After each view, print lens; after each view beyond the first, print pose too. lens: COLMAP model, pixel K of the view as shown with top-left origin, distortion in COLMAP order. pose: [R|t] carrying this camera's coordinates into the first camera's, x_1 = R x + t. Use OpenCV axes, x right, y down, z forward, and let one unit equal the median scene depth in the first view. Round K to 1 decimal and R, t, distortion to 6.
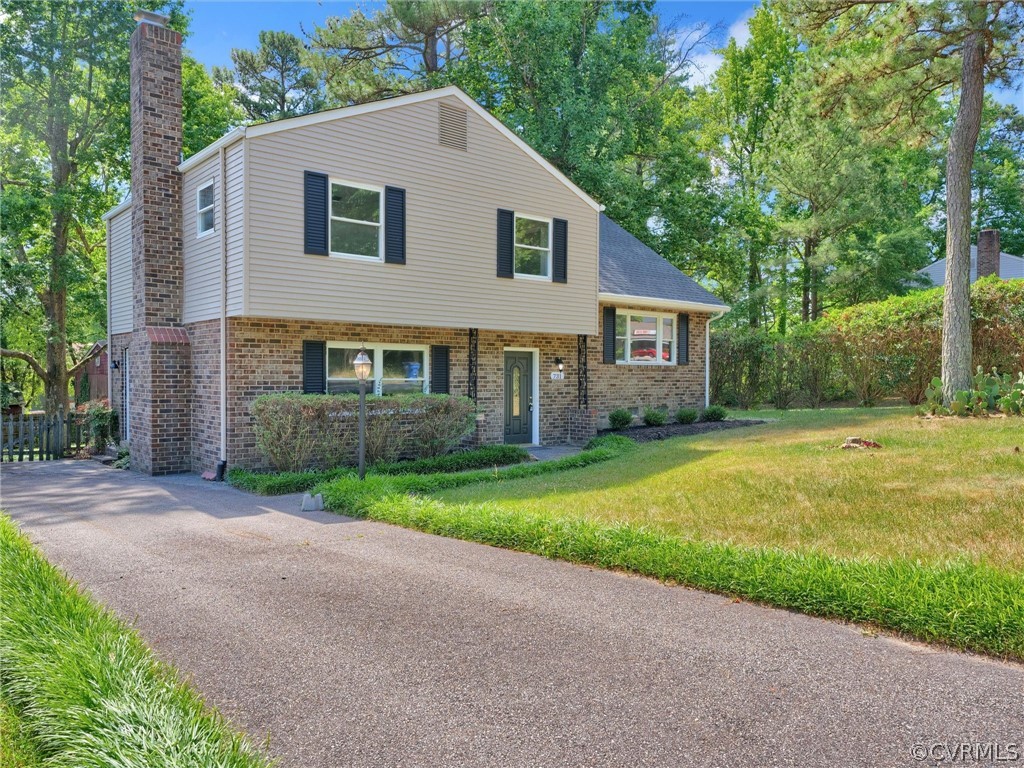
lens RADIAL K [[719.9, 0, 504.9], [0, 719.9, 385.6], [0, 0, 1]] dist [0.012501, 0.001056]
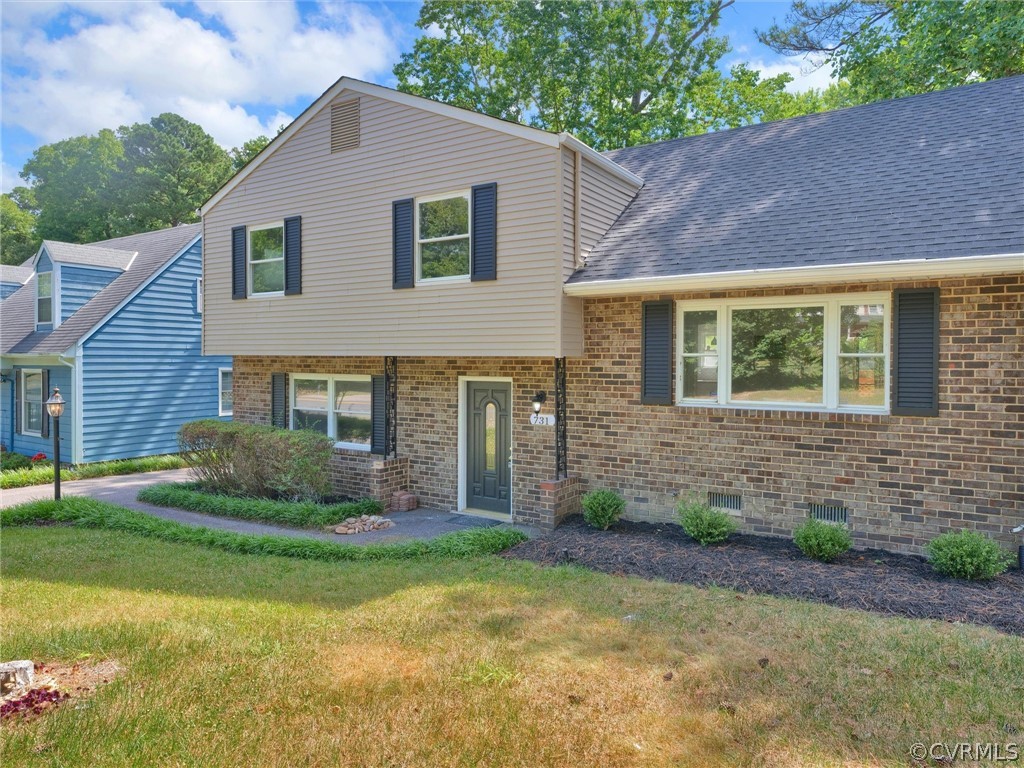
lens RADIAL K [[686.4, 0, 508.0], [0, 686.4, 378.5], [0, 0, 1]] dist [0.006162, -0.006416]
pose [[0.293304, 0.024974, -0.955693, 0.753573], [-0.017464, 0.999632, 0.020762, -0.072963], [0.955860, 0.010601, 0.293633, 0.915229]]
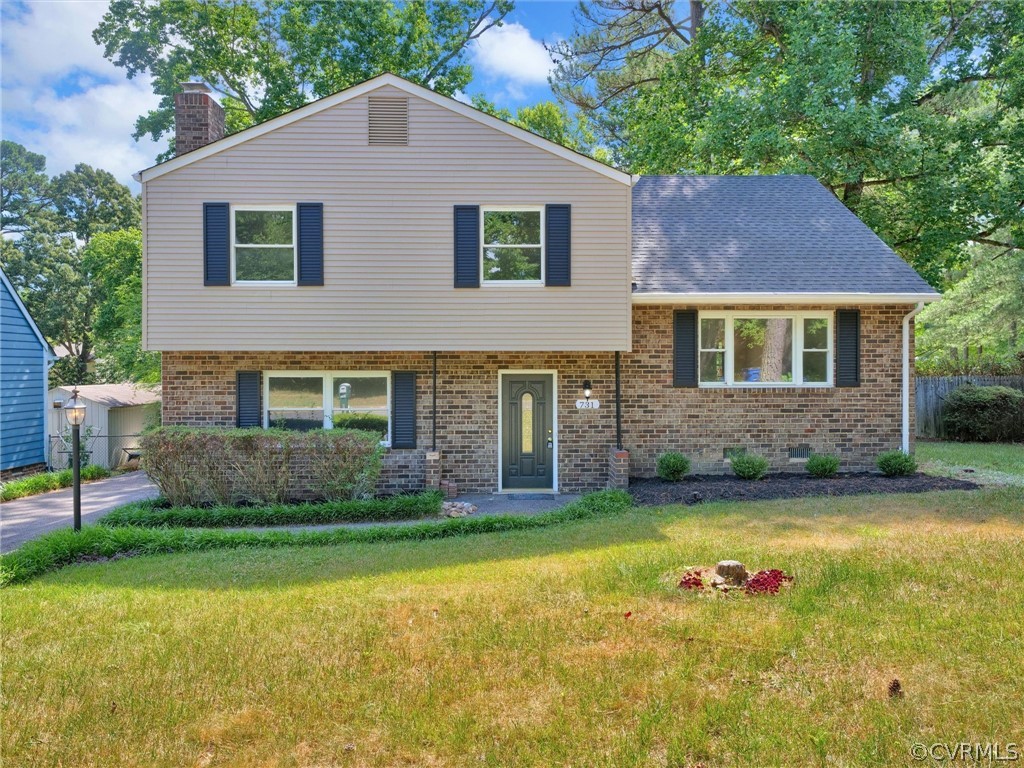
lens RADIAL K [[686.4, 0, 518.0], [0, 686.4, 378.6], [0, 0, 1]] dist [0.006162, -0.006416]
pose [[0.794862, 0.001623, -0.606788, 0.536088], [-0.004143, 0.999988, -0.002752, -0.045180], [0.606777, 0.004702, 0.794859, 0.423747]]
